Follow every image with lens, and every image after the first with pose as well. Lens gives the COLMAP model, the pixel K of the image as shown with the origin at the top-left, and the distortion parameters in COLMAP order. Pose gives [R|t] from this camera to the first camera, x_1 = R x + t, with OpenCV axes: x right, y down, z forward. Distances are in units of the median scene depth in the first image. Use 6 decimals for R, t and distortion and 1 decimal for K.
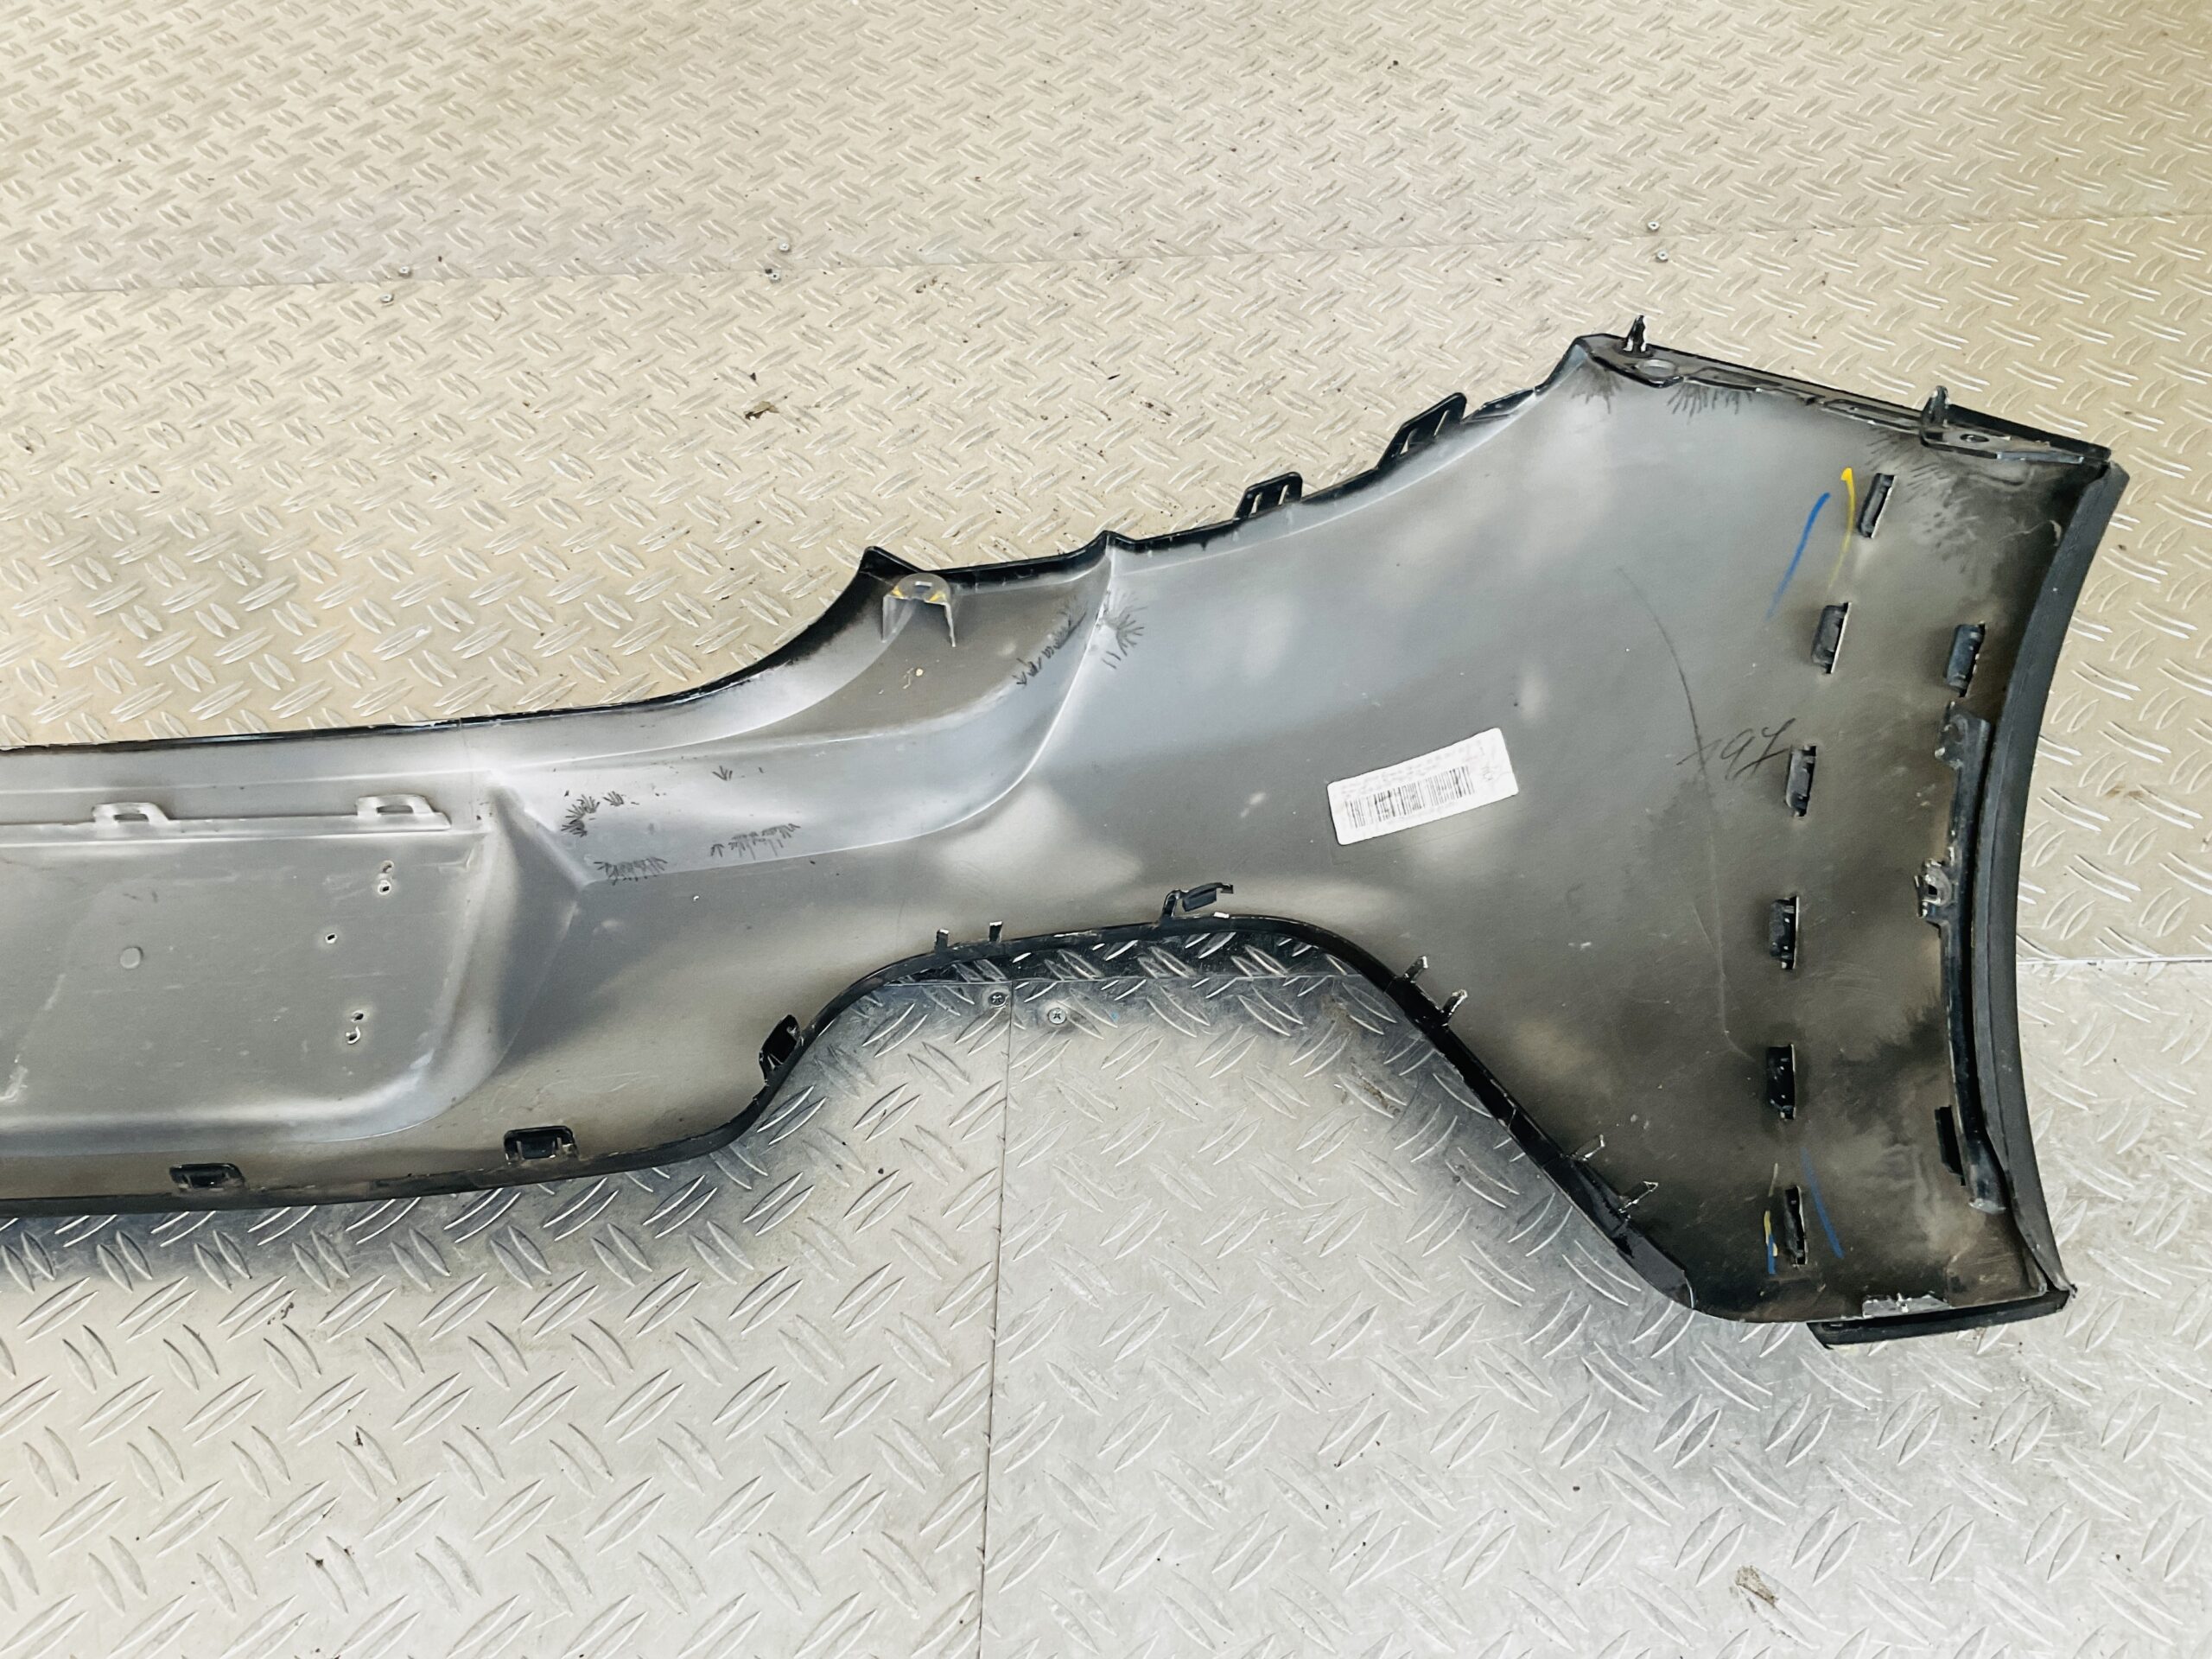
lens RADIAL K [[1918.0, 0, 1149.4], [0, 1918.0, 841.9], [0, 0, 1]] dist [0.052454, -0.113126]
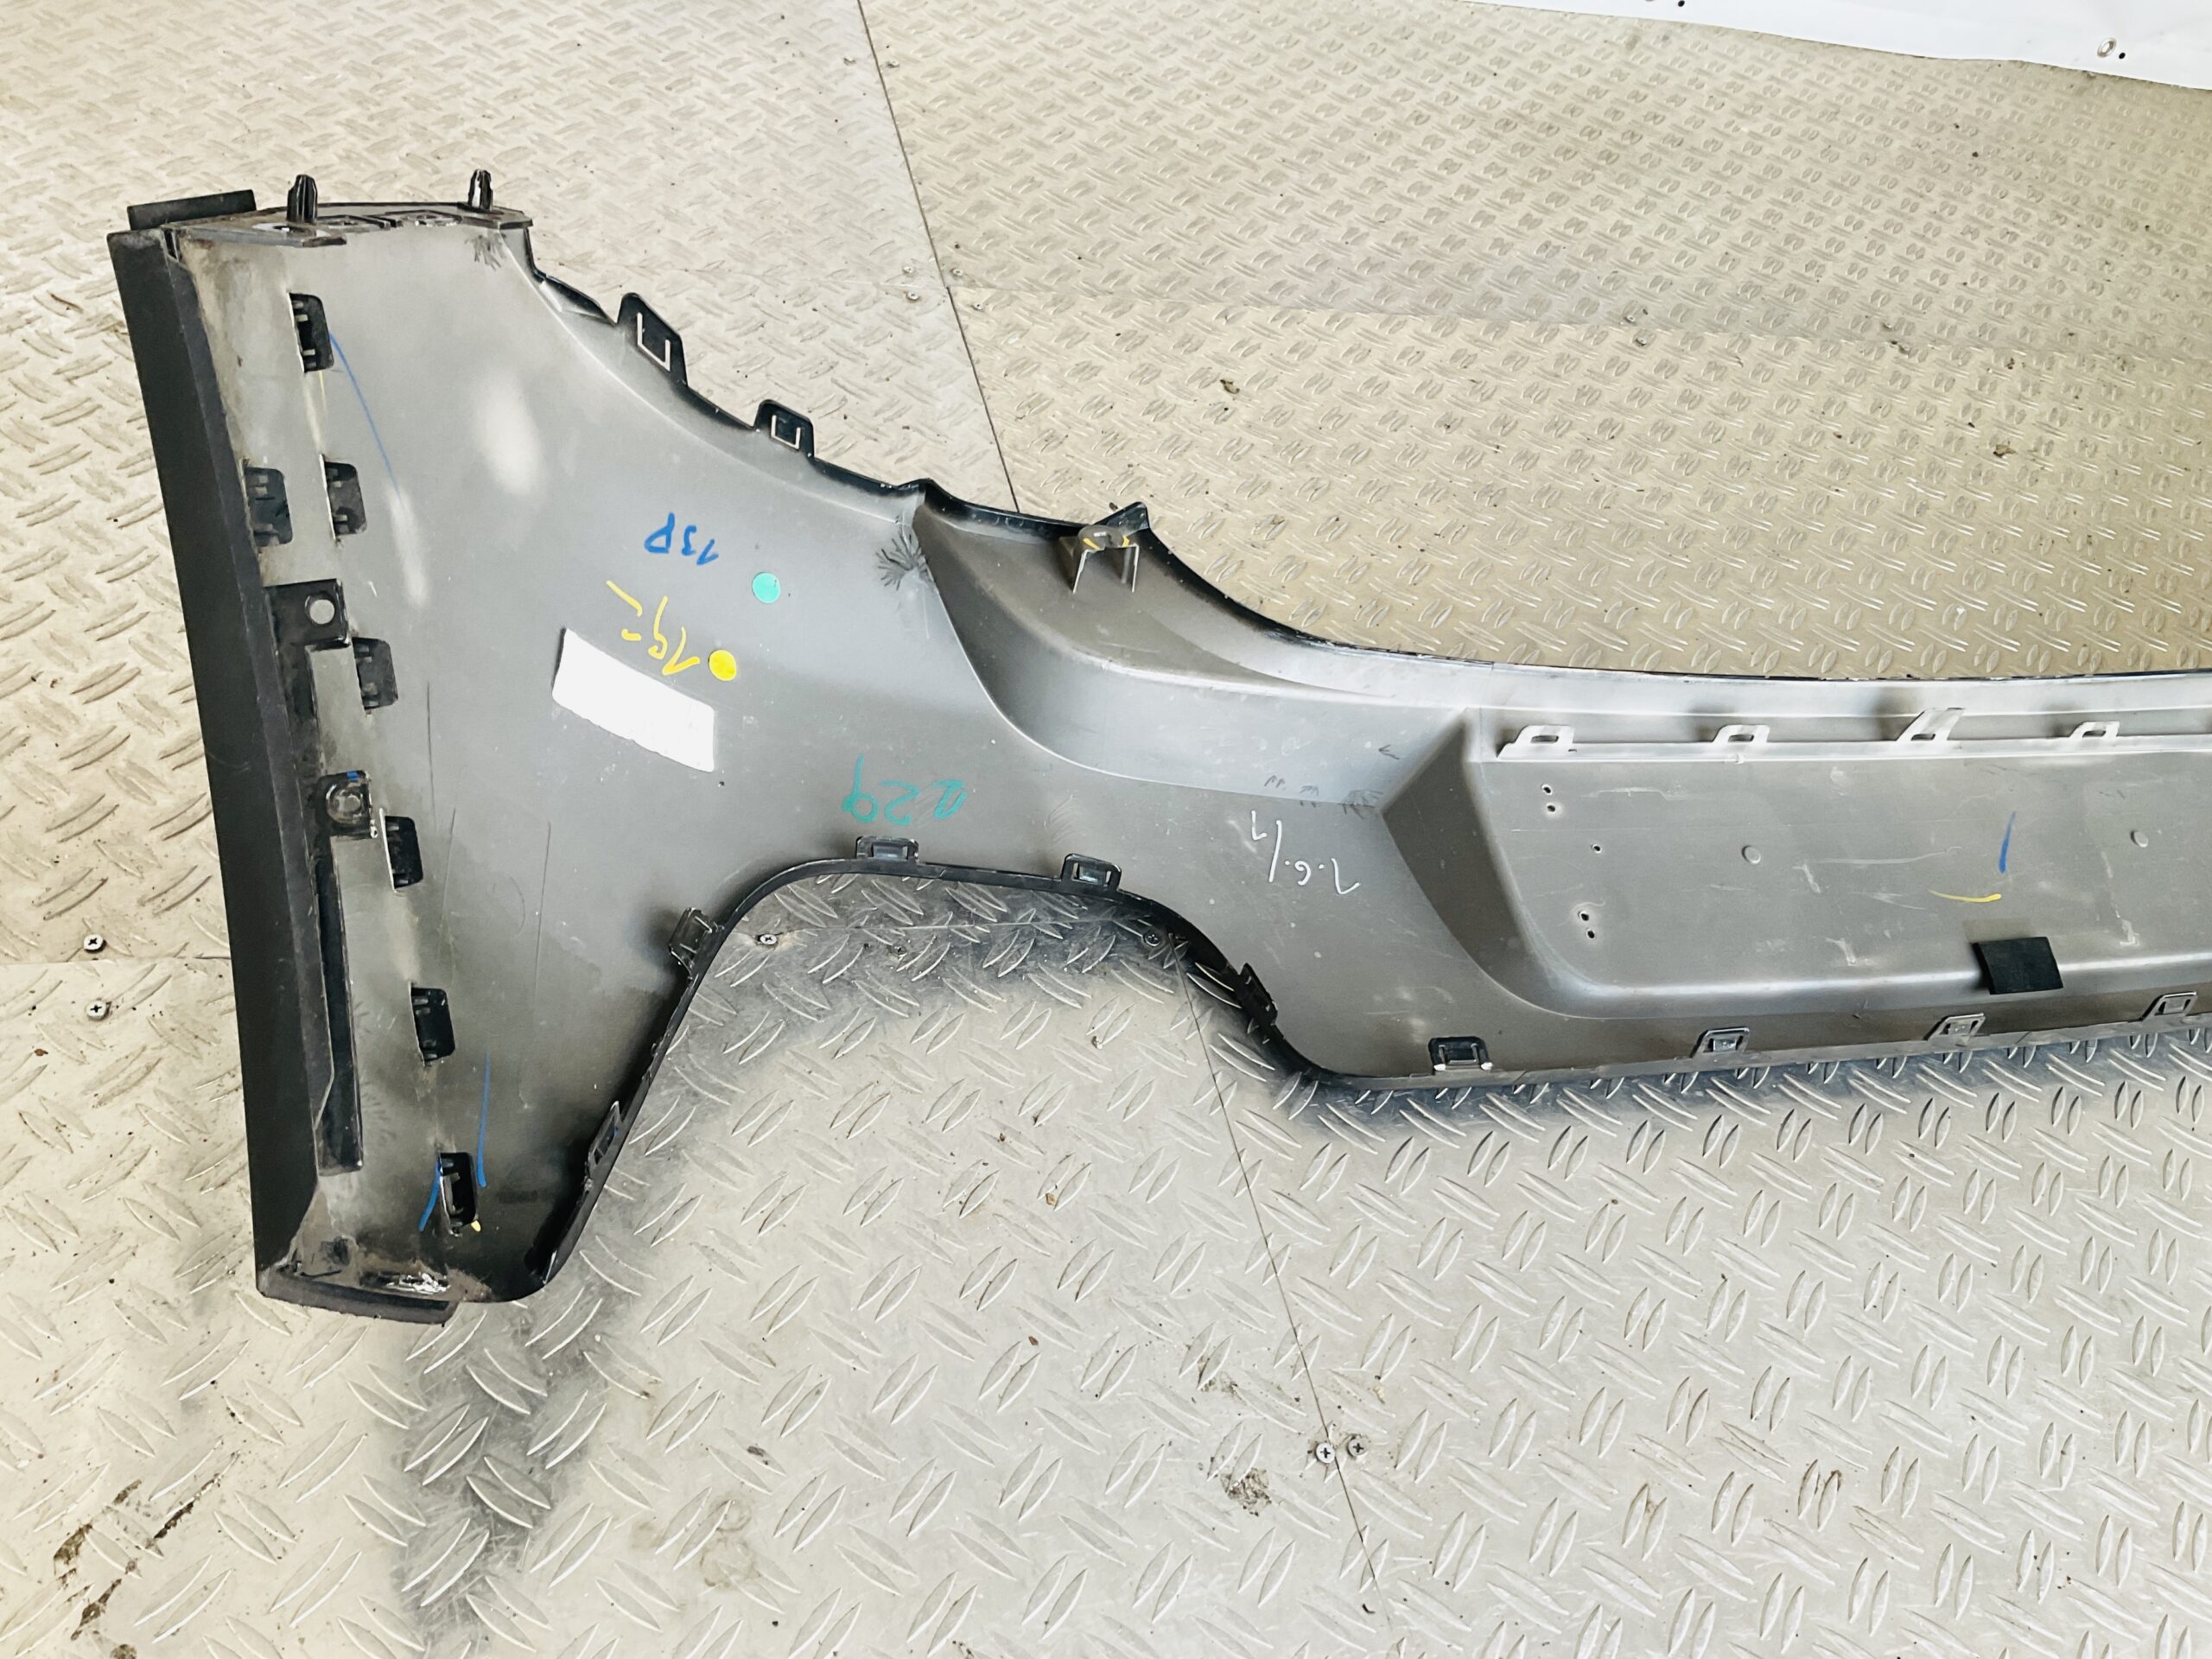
lens RADIAL K [[1918.0, 0, 1118.3], [0, 1918.0, 893.7], [0, 0, 1]] dist [0.052454, -0.113126]
pose [[0.943814, -0.014212, 0.330170, -1.014025], [0.028283, 0.998883, -0.037851, 0.079902], [-0.329263, 0.045062, 0.943162, 0.023488]]
